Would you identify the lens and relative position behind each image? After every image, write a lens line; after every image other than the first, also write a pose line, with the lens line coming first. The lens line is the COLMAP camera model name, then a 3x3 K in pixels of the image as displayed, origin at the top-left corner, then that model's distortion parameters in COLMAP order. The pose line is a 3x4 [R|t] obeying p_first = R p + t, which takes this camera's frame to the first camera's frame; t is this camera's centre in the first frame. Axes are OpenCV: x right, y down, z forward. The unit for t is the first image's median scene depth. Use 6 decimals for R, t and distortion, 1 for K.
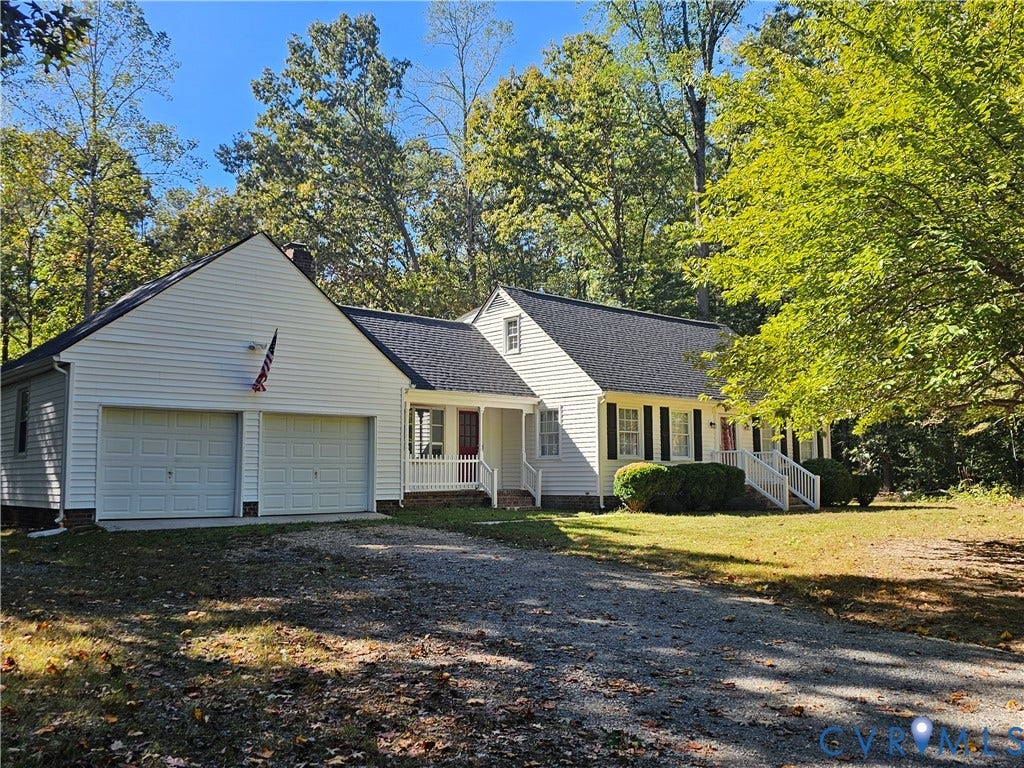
lens RADIAL K [[899.5, 0, 512.0], [0, 899.5, 384.0], [0, 0, 1]] dist [0.002559, 0.001046]
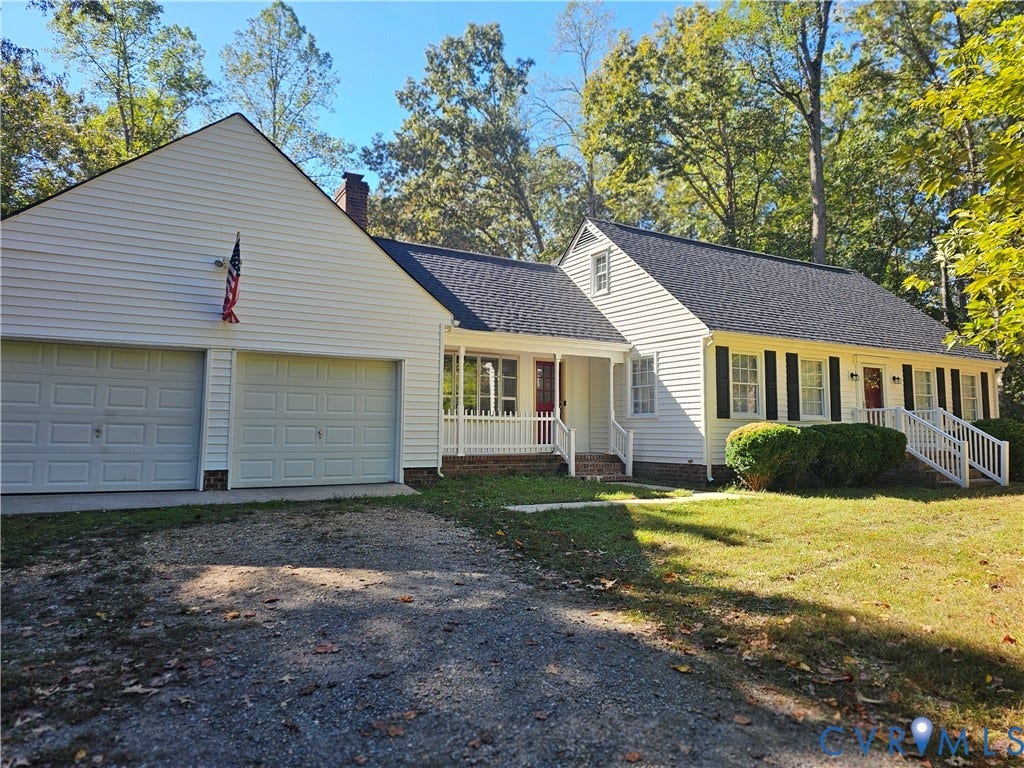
lens RADIAL K [[679.8, 0, 507.6], [0, 679.8, 393.9], [0, 0, 1]] dist [0.059706, -0.109959]
pose [[0.980951, -0.002462, -0.194238, 0.041147], [0.010676, 0.999092, 0.041254, 0.034522], [0.193960, -0.042542, 0.980087, 0.362783]]
